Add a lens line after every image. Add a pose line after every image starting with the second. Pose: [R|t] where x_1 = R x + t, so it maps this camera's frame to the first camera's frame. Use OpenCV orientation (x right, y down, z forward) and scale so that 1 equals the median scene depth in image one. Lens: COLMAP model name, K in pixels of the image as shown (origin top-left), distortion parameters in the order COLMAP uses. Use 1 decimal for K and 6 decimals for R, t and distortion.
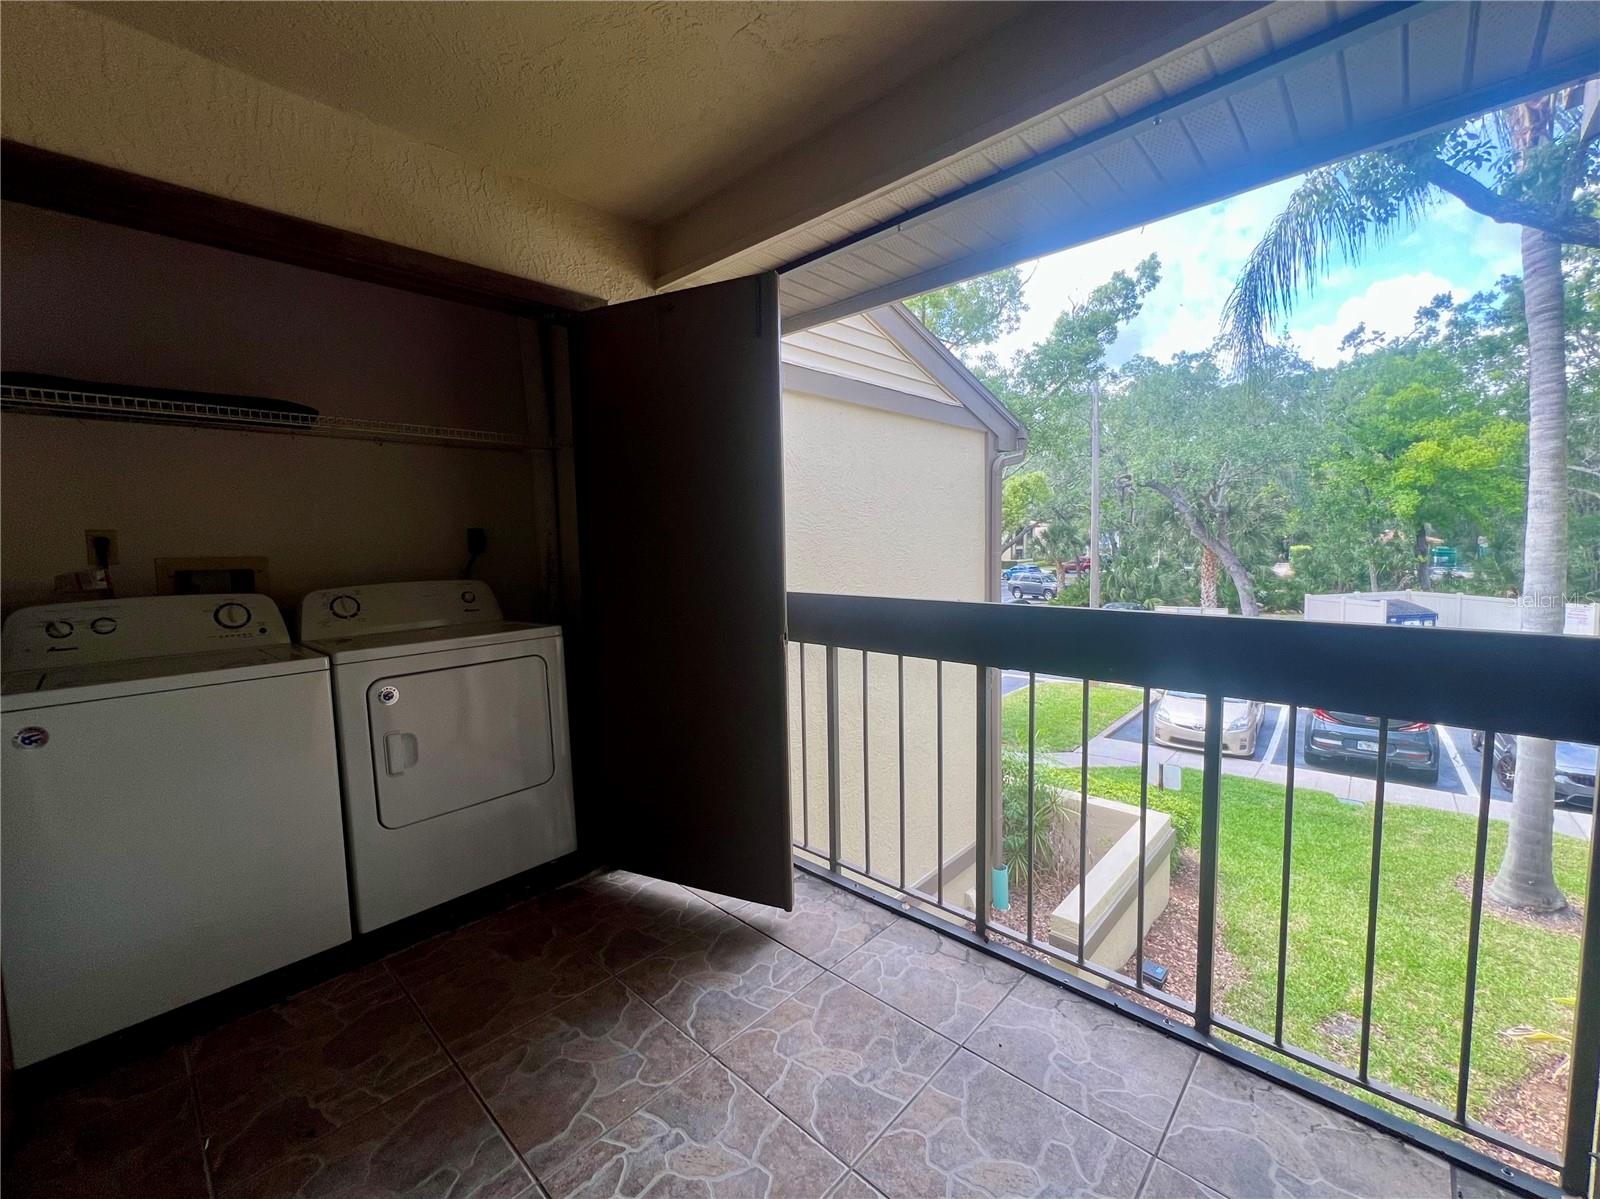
lens RADIAL K [[651.5, 0, 809.8], [0, 651.5, 603.4], [0, 0, 1]] dist [-0.000563, 0.000175]
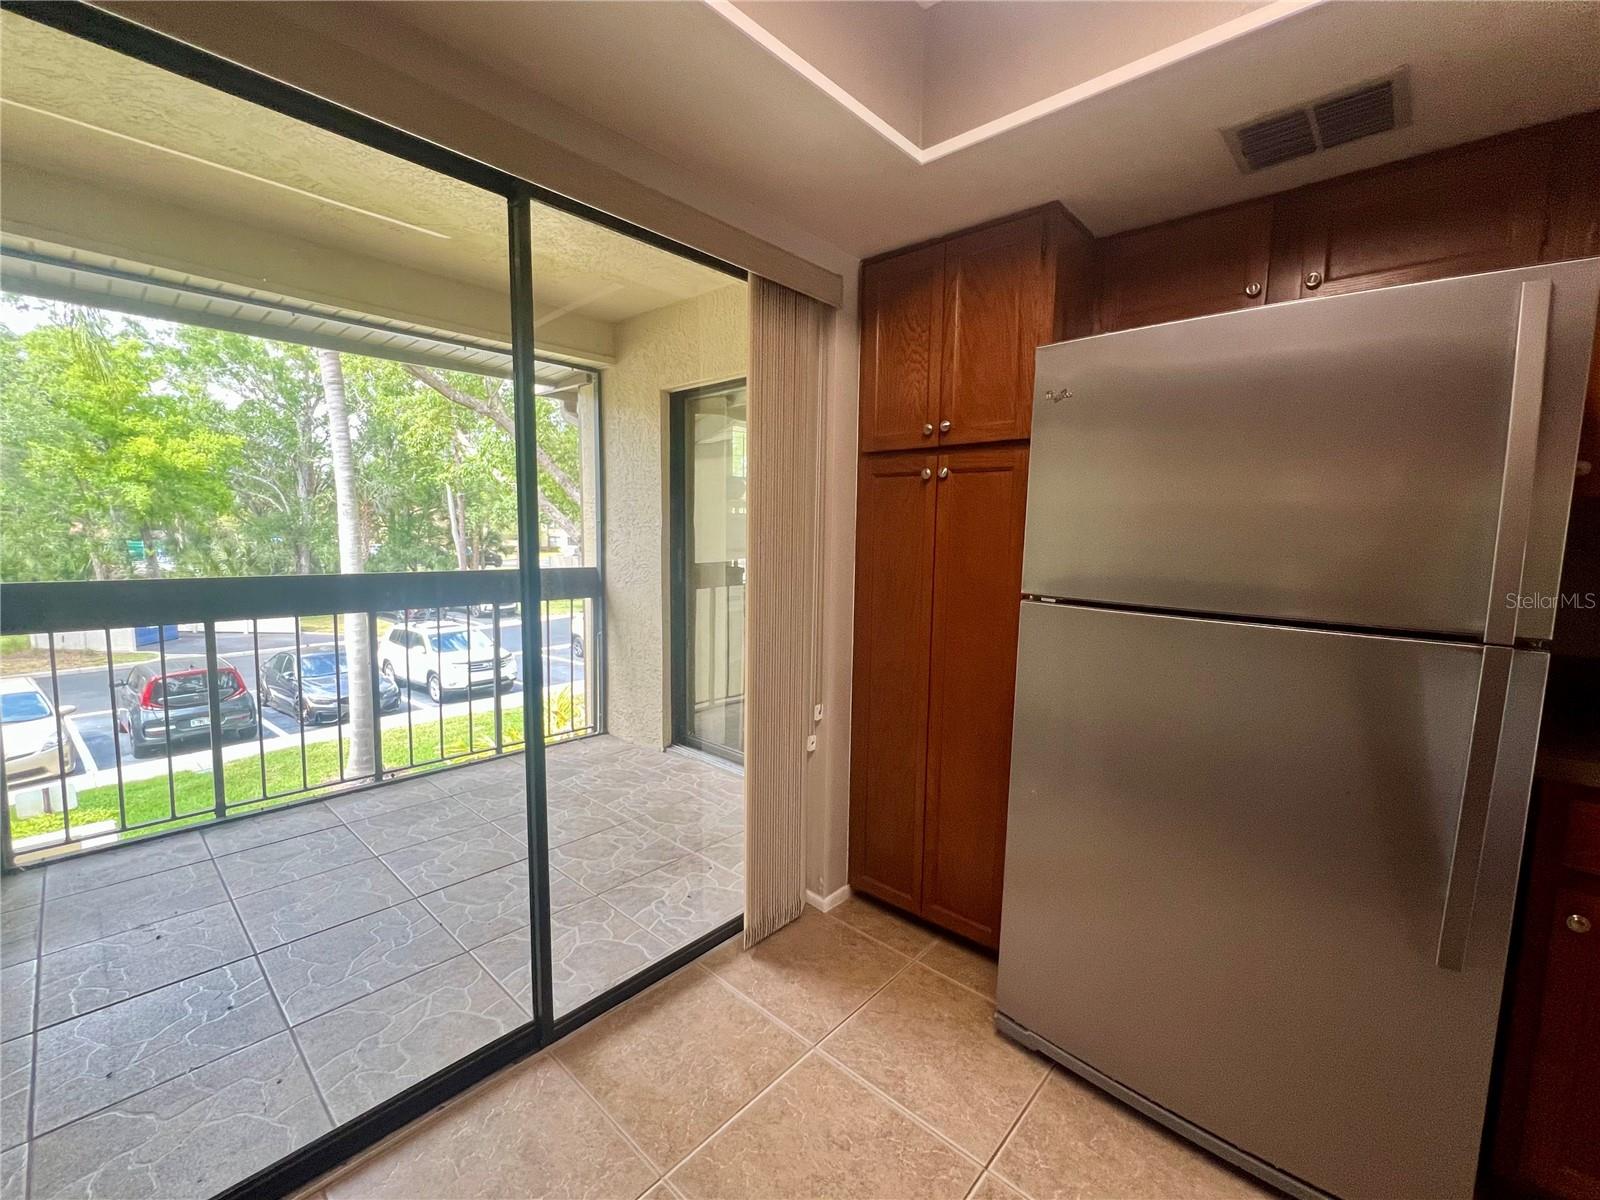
lens RADIAL K [[645.6, 0, 800.8], [0, 645.6, 601.0], [0, 0, 1]] dist [0.005444, -0.000260]
pose [[-0.019579, -0.082506, 0.996398, -0.121113], [0.076333, 0.993557, 0.083771, 0.001779], [-0.996890, 0.077698, -0.013155, -0.004088]]
